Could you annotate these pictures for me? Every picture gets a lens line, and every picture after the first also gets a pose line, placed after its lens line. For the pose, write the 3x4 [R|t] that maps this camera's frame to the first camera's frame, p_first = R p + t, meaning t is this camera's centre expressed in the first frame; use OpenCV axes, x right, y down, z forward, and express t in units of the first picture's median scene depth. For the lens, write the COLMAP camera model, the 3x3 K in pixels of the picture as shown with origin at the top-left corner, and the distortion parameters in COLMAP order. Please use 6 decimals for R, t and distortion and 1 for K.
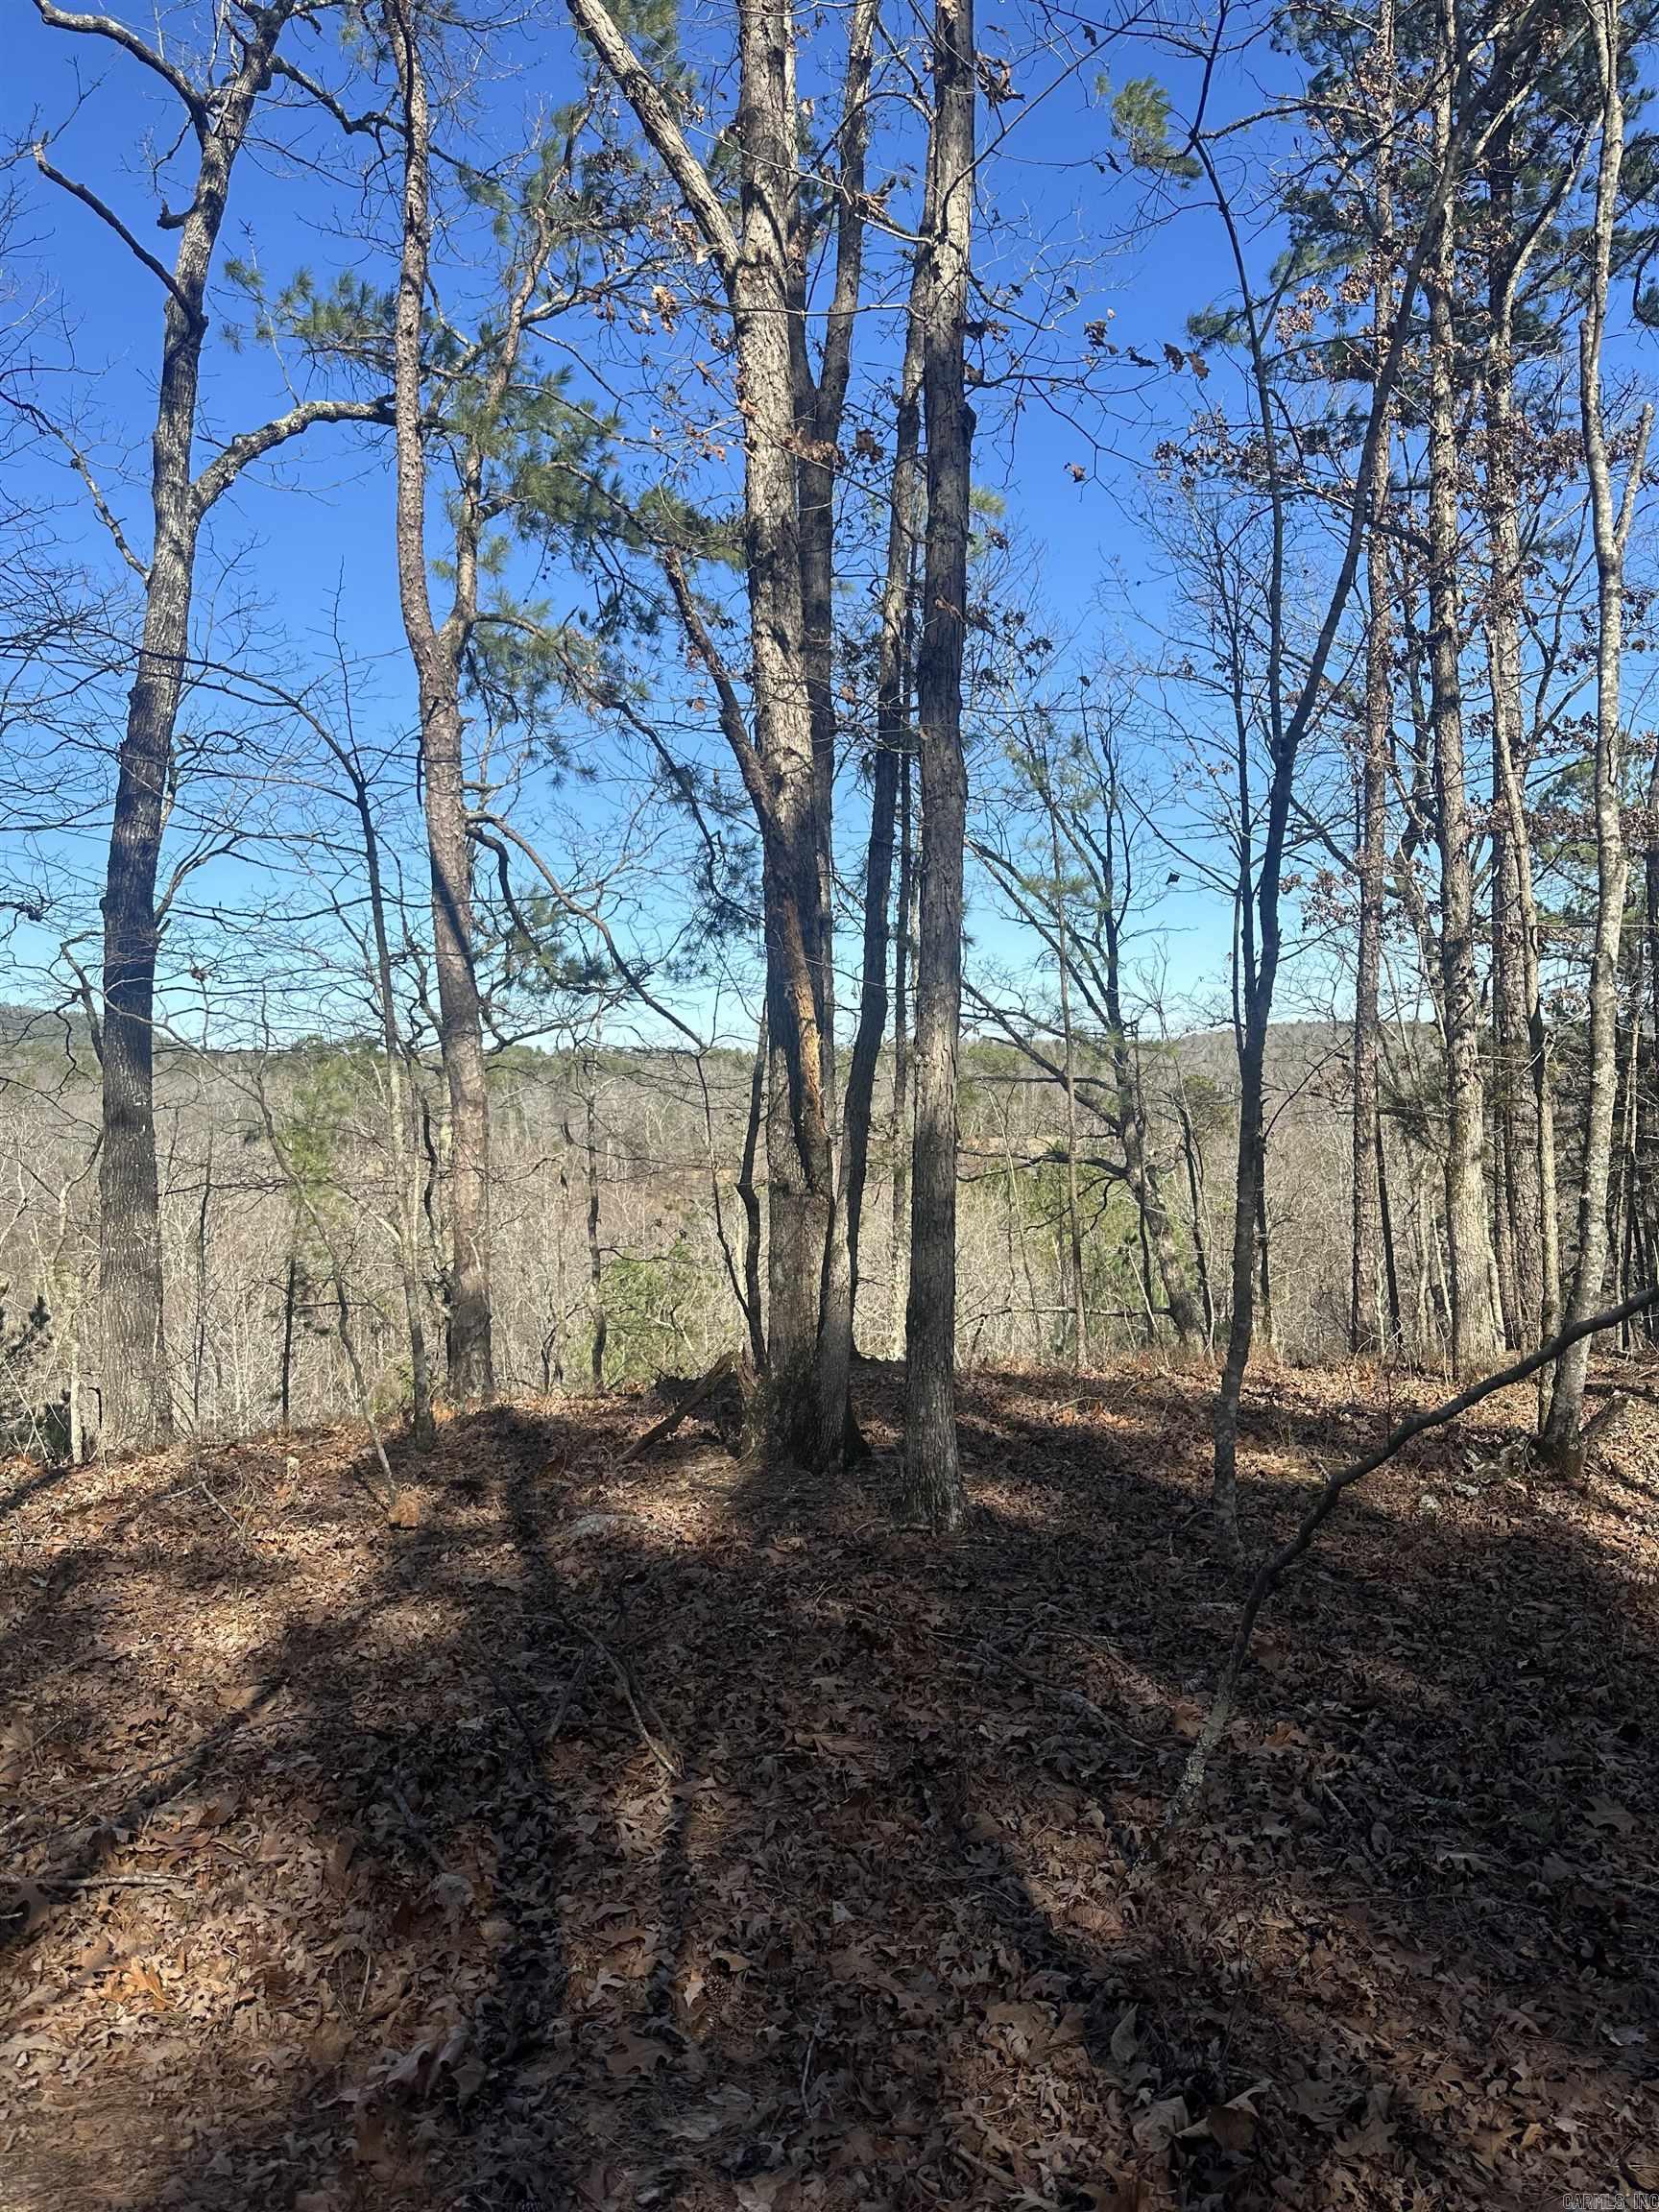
lens RADIAL K [[1532.7, 0, 838.6], [0, 1532.7, 1100.0], [0, 0, 1]] dist [-0.003202, -0.021995]
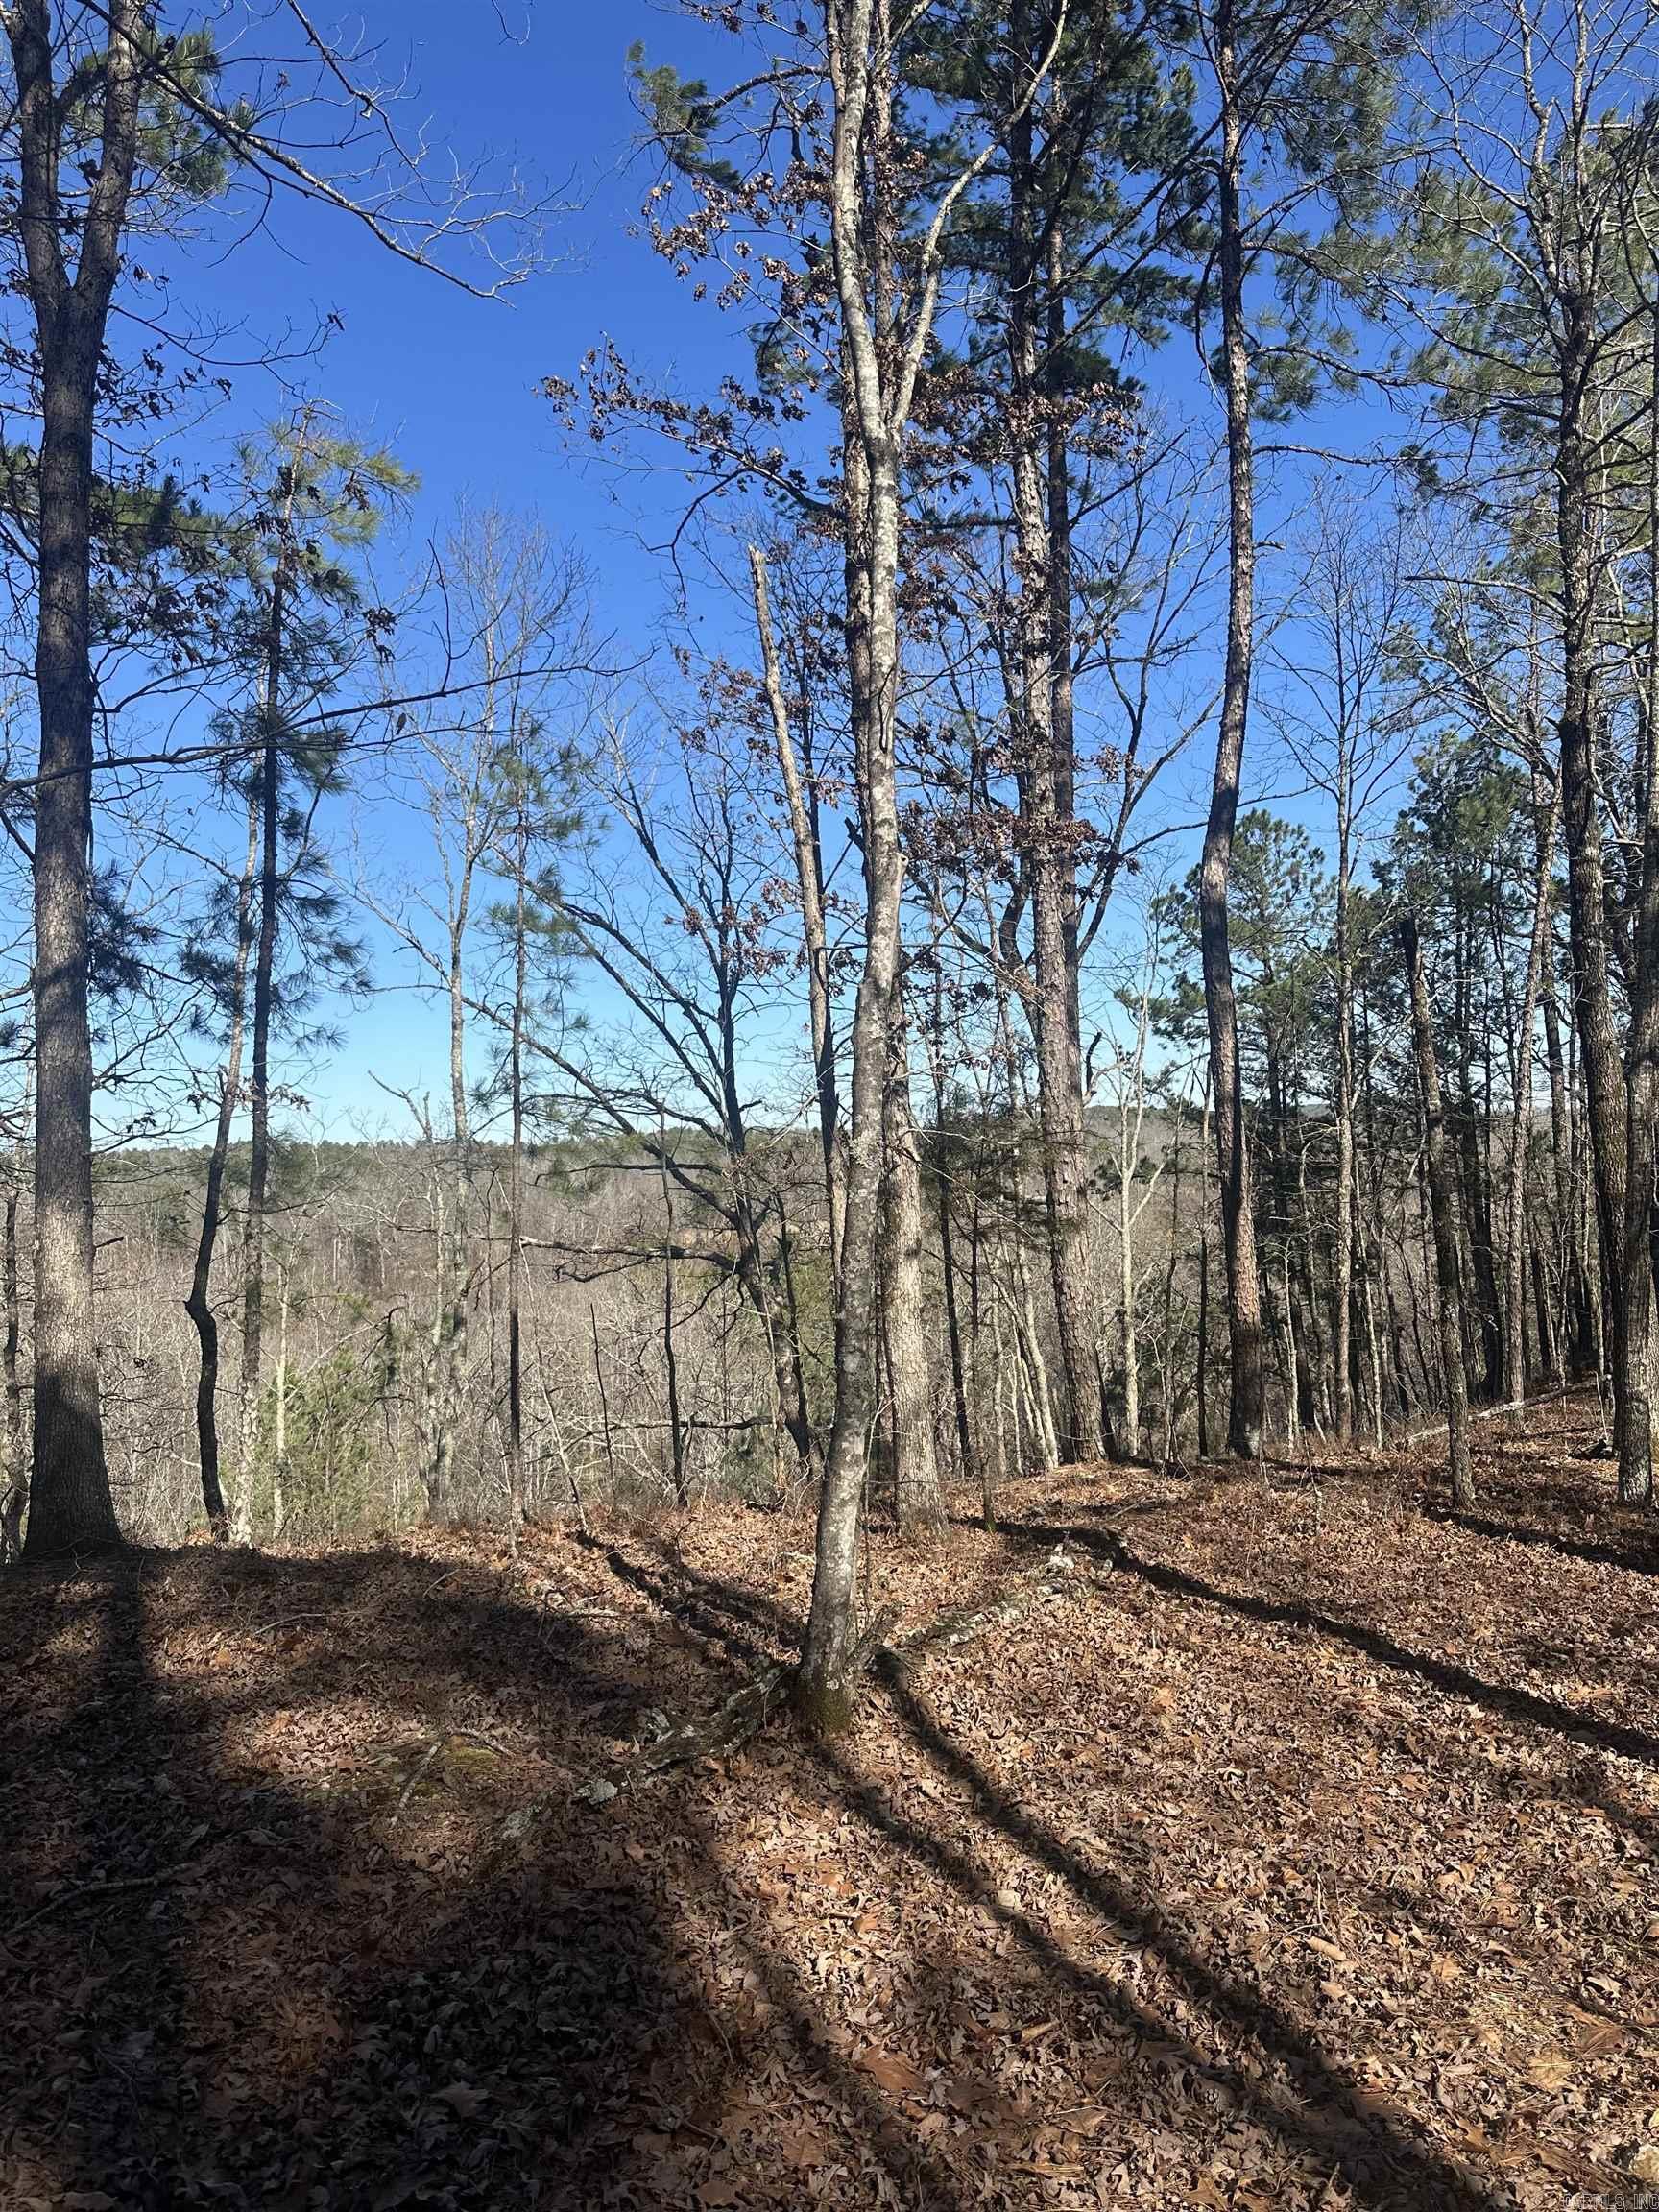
lens RADIAL K [[1532.7, 0, 830.2], [0, 1532.7, 1111.7], [0, 0, 1]] dist [-0.003202, -0.021995]
pose [[0.987332, -0.000903, 0.158667, 0.182634], [0.008901, 0.998724, -0.049707, 0.001560], [-0.158419, 0.050490, 0.986080, 0.145367]]
